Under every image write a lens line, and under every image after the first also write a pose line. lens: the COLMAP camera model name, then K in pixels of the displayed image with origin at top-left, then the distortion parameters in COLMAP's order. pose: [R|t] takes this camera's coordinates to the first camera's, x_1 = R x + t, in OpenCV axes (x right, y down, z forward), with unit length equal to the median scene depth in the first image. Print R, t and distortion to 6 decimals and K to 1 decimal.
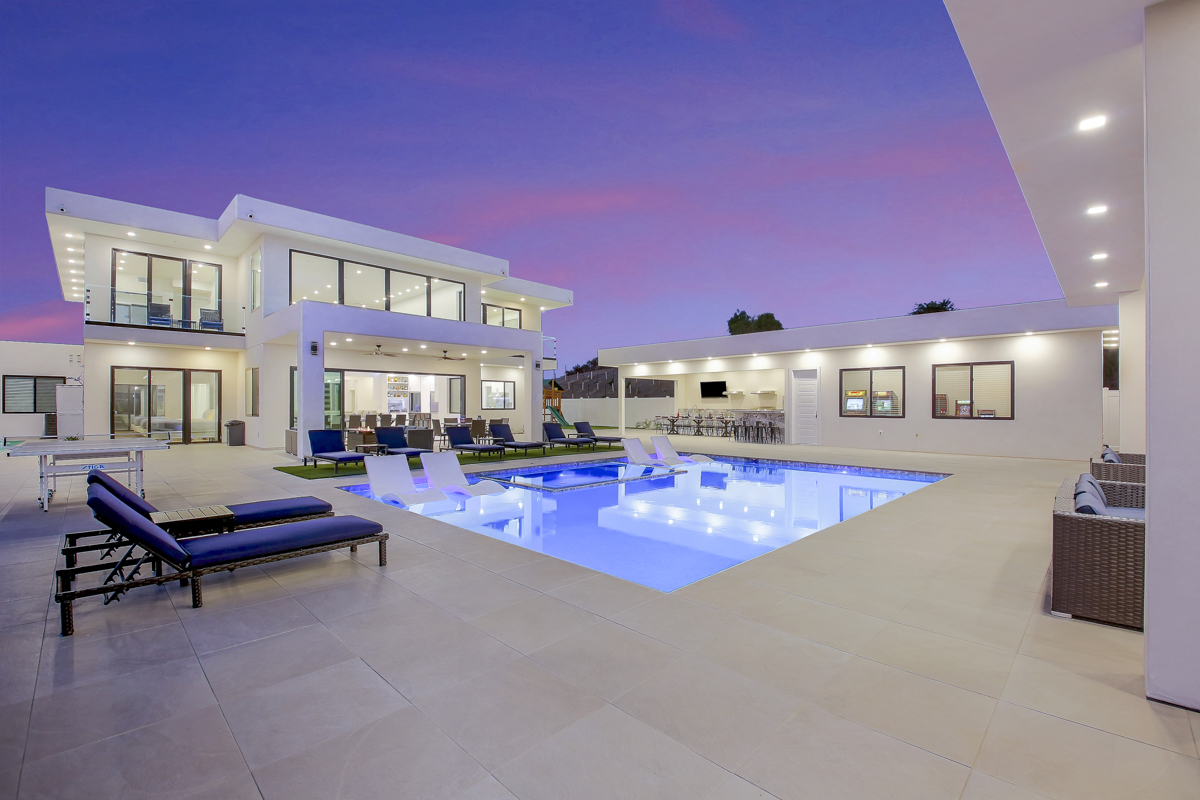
lens RADIAL K [[499.6, 0, 600.0], [0, 499.6, 400.0], [0, 0, 1]] dist [-0.000693, -0.000099]
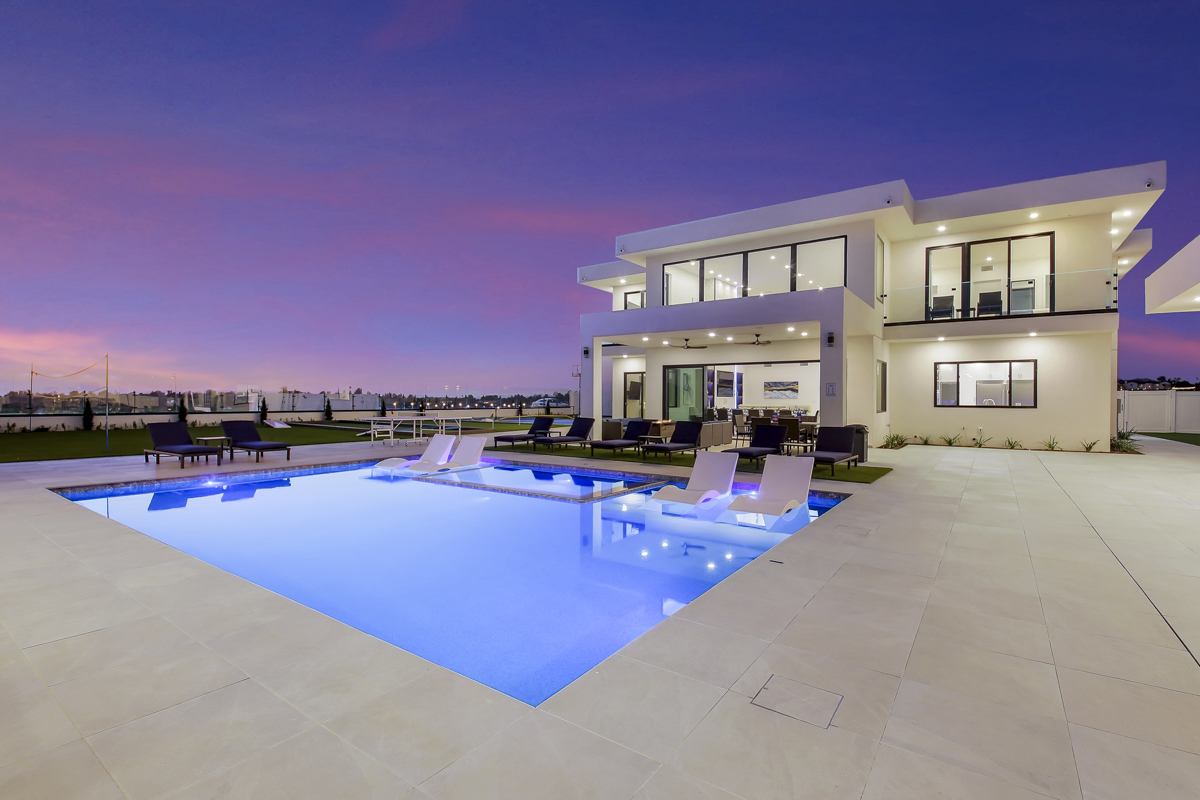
lens RADIAL K [[579.8, 0, 600.0], [0, 579.8, 400.0], [0, 0, 1]] dist [0.001450, 0.000203]
pose [[0.174367, 0.008374, -0.984645, 0.557635], [0.005279, 0.999942, 0.009439, 0.001011], [0.984667, -0.006844, 0.174312, 0.522854]]
